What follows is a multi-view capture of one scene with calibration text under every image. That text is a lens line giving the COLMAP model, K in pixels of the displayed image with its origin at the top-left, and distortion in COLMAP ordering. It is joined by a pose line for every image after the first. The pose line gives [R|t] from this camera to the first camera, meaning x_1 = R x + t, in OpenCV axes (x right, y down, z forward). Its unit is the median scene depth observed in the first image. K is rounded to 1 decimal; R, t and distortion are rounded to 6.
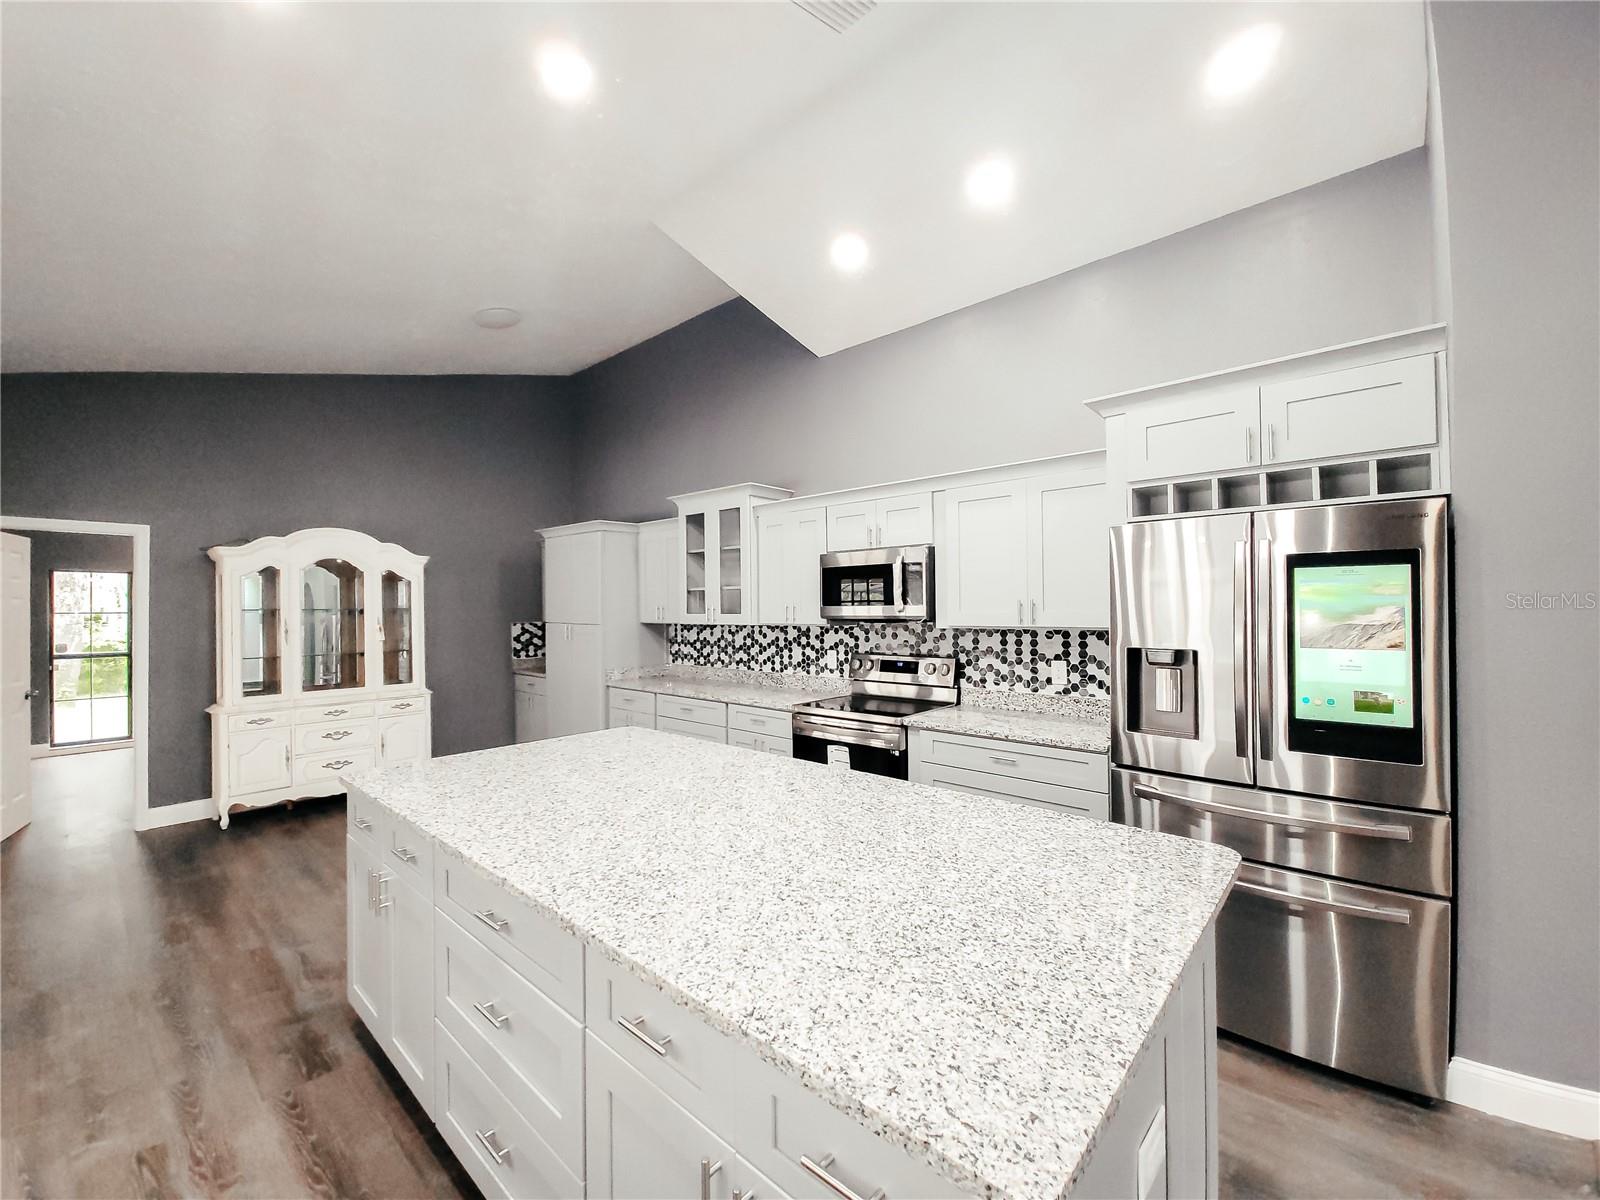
lens RADIAL K [[643.1, 0, 799.0], [0, 643.1, 604.7], [0, 0, 1]] dist [0.003305, -0.006314]
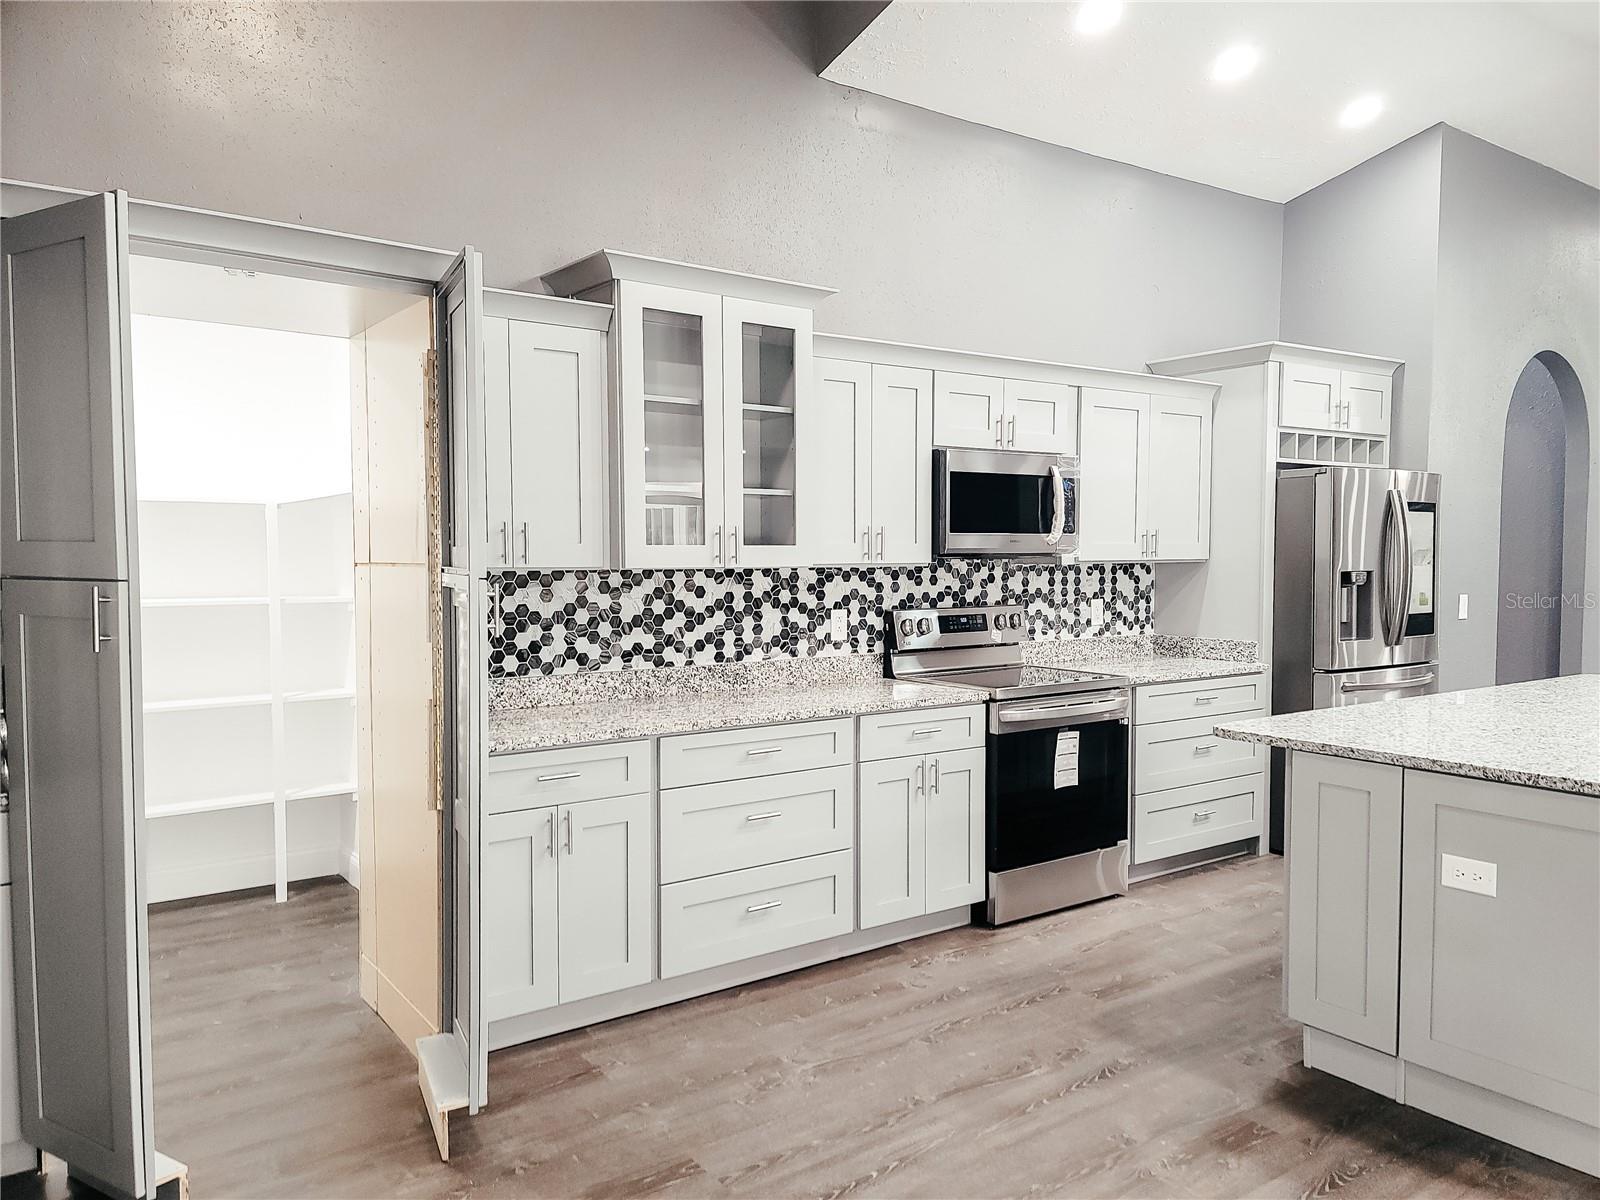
lens RADIAL K [[1171.3, 0, 797.8], [0, 1171.3, 607.0], [0, 0, 1]] dist [0.011239, 0.000275]
pose [[0.216554, -0.044665, 0.975248, -0.962255], [-0.010588, 0.998787, 0.048094, 0.017443], [-0.976213, -0.020740, 0.215819, 0.785838]]
